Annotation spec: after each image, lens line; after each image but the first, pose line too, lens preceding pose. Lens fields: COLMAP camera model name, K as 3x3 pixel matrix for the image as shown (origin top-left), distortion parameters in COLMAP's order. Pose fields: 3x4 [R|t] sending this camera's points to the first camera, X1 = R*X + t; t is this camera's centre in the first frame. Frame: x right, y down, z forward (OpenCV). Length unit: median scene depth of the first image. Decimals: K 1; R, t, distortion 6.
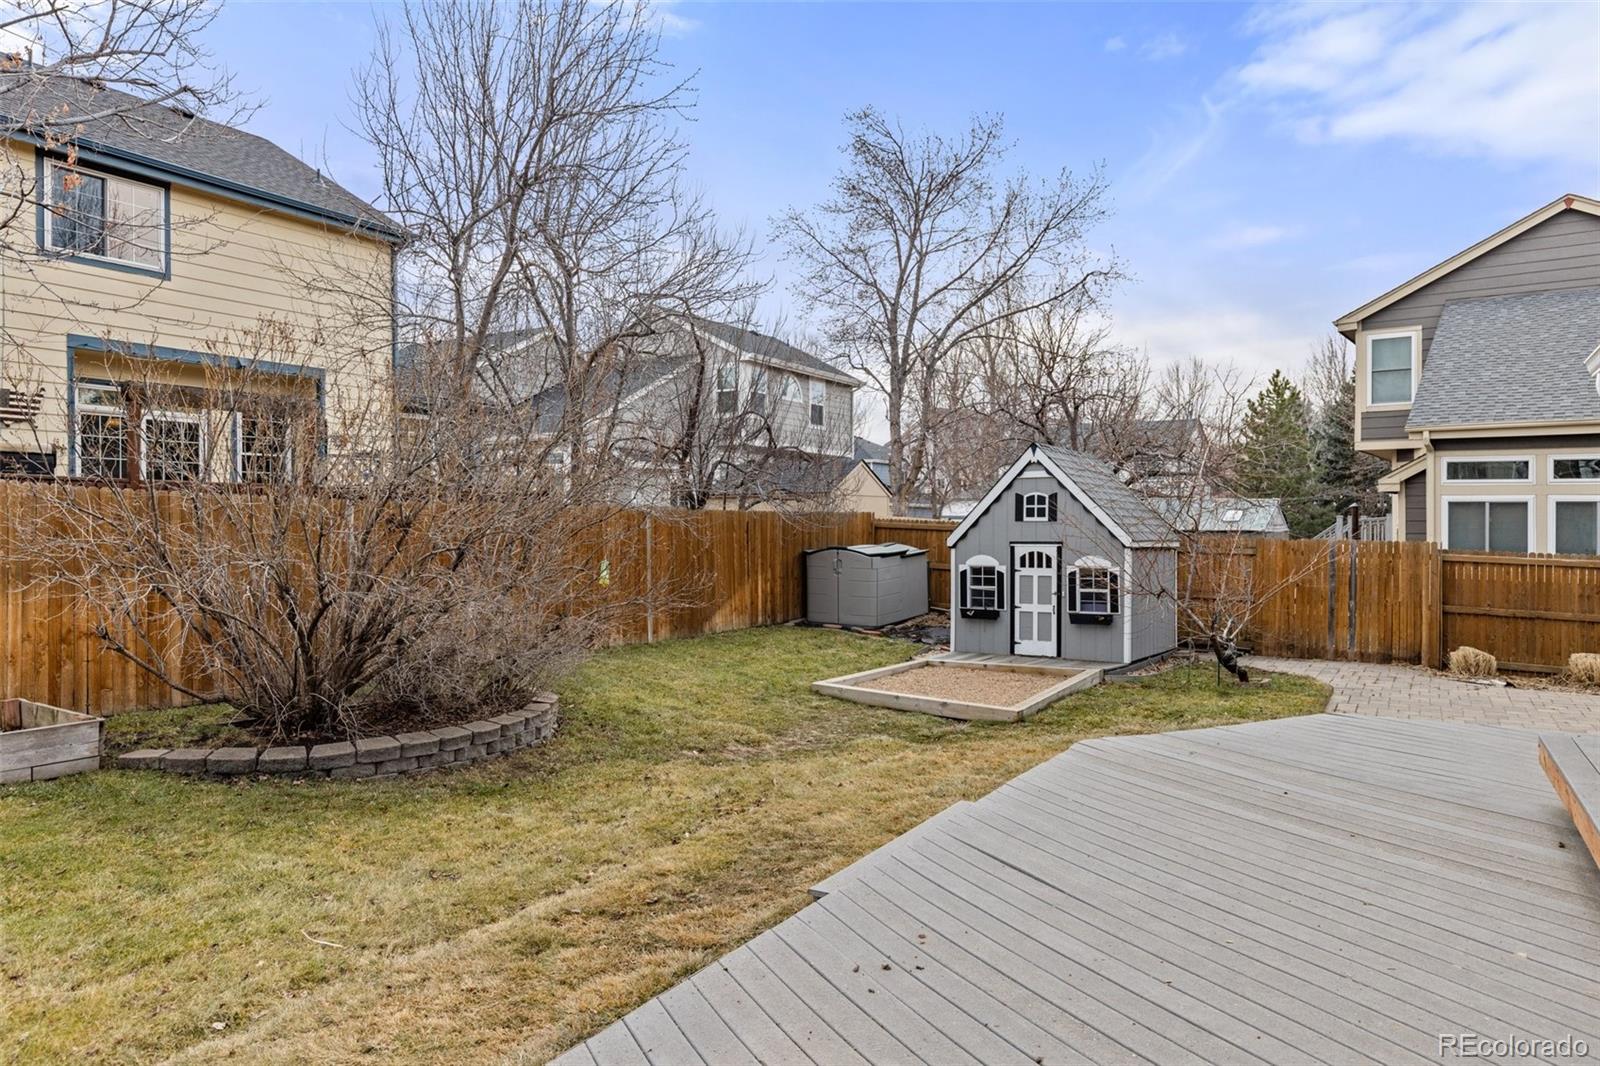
lens RADIAL K [[1040.7, 0, 800.0], [0, 1040.7, 533.0], [0, 0, 1]] dist [-0.004012, -0.001768]
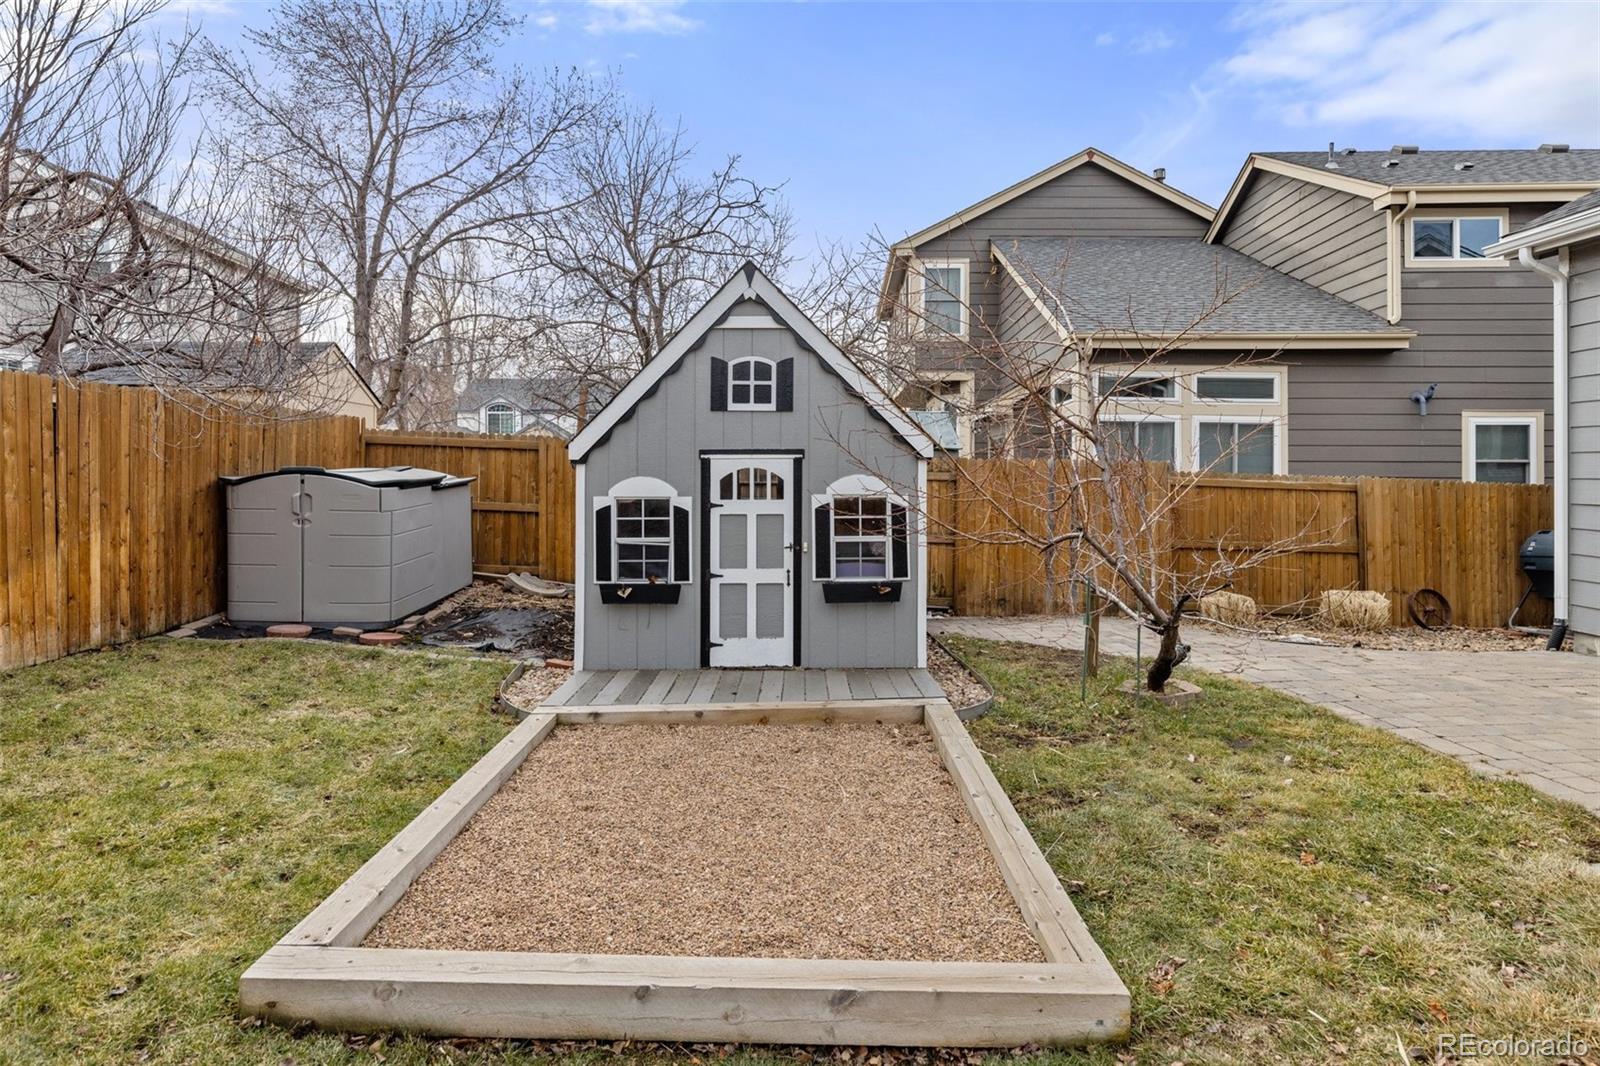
lens RADIAL K [[854.2, 0, 806.6], [0, 854.2, 466.5], [0, 0, 1]] dist [0.000596, -0.000312]
pose [[0.824824, 0.007676, 0.565338, 0.004532], [0.003575, 0.999817, -0.018791, 0.024294], [-0.565379, 0.017520, 0.824645, 0.609515]]
